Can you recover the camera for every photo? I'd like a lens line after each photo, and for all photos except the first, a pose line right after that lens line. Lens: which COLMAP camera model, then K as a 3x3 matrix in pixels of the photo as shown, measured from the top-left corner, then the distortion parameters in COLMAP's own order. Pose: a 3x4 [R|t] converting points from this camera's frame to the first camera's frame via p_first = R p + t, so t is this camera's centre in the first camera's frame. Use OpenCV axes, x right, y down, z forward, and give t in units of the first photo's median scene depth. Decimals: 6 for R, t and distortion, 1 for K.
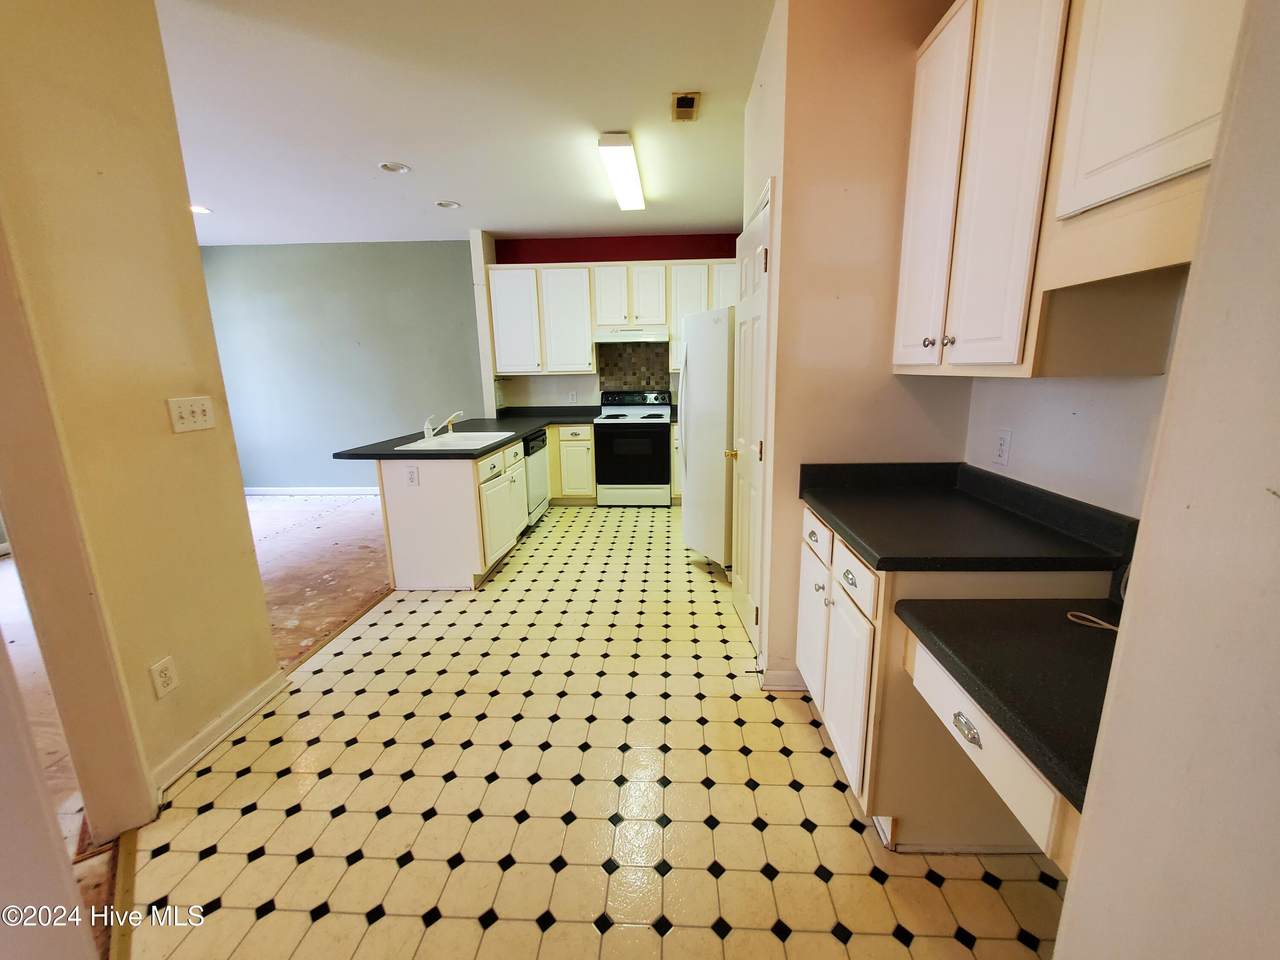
lens RADIAL K [[504.6, 0, 648.4], [0, 504.6, 470.0], [0, 0, 1]] dist [0.001487, -0.000184]
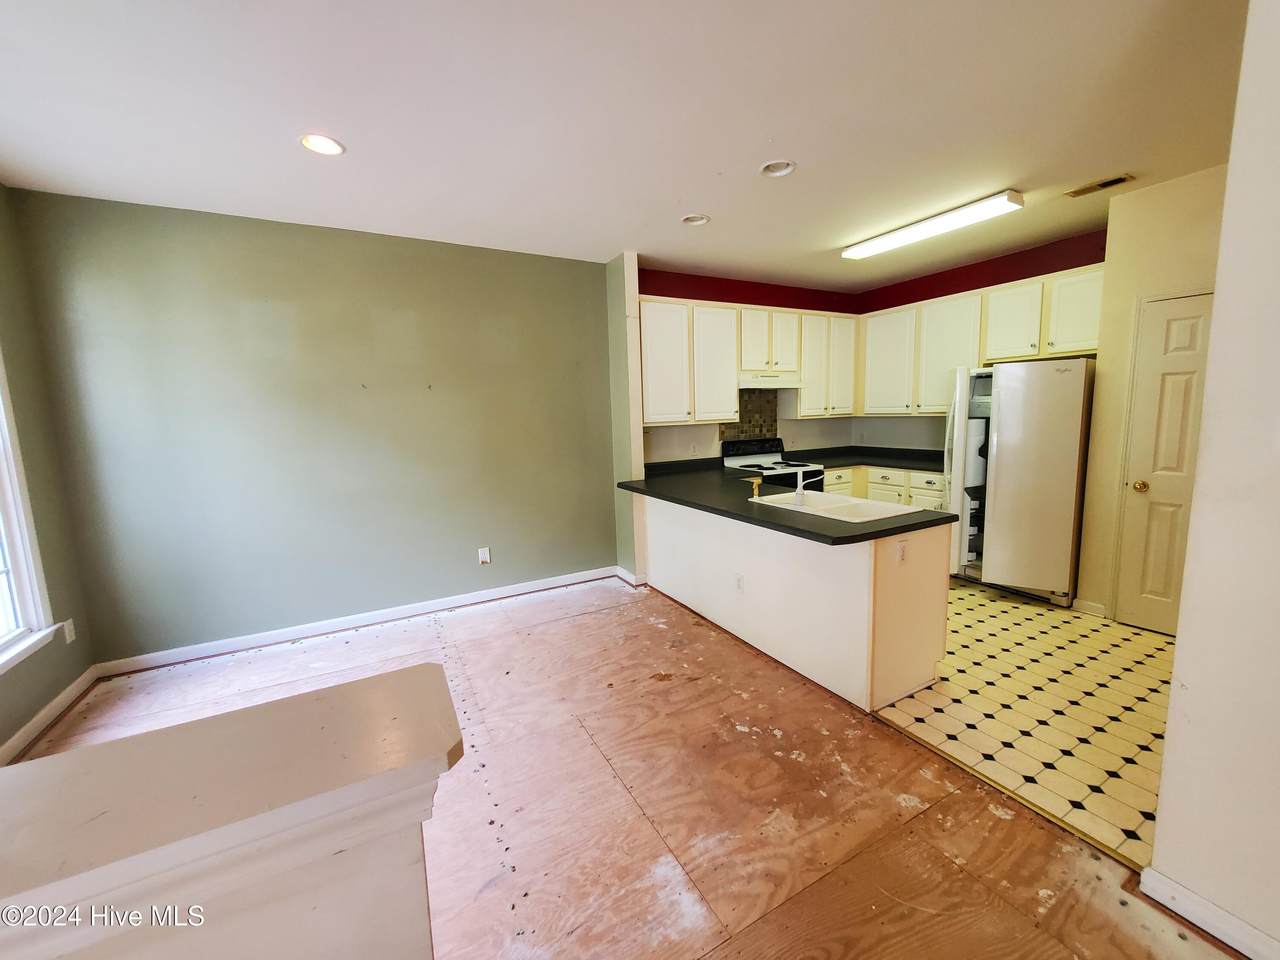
lens RADIAL K [[504.6, 0, 648.4], [0, 504.6, 470.0], [0, 0, 1]] dist [0.001487, -0.000184]
pose [[0.856171, -0.069880, 0.511945, -0.751027], [0.117299, 0.991230, -0.060868, -0.071257], [-0.503201, 0.112164, 0.856859, 0.322065]]
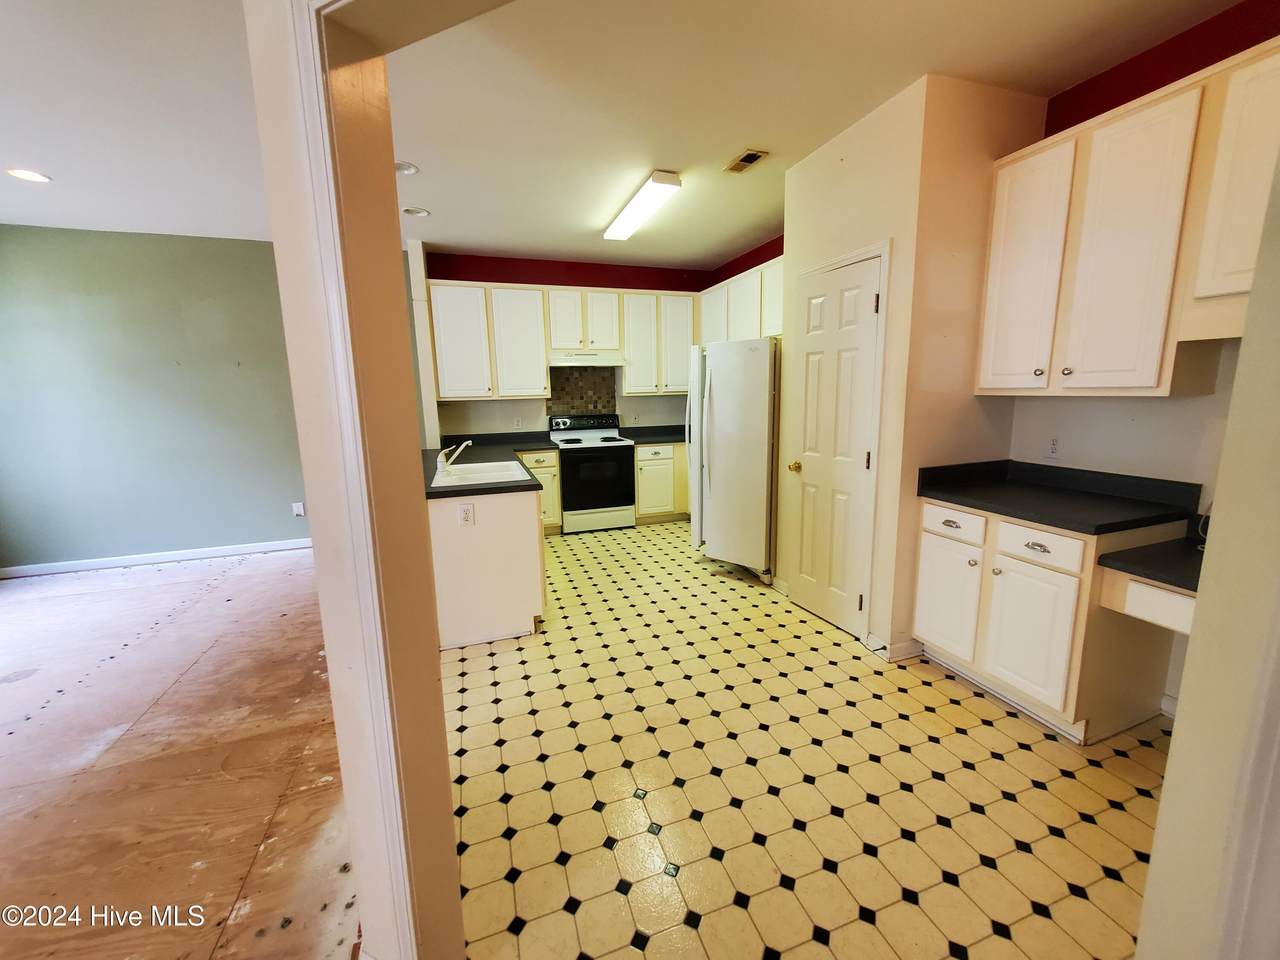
lens RADIAL K [[504.6, 0, 648.4], [0, 504.6, 470.0], [0, 0, 1]] dist [0.001487, -0.000184]
pose [[0.927778, -0.062111, 0.367926, -0.308767], [0.078818, 0.996421, -0.030540, -0.008652], [-0.364712, 0.057334, 0.929353, 0.038123]]
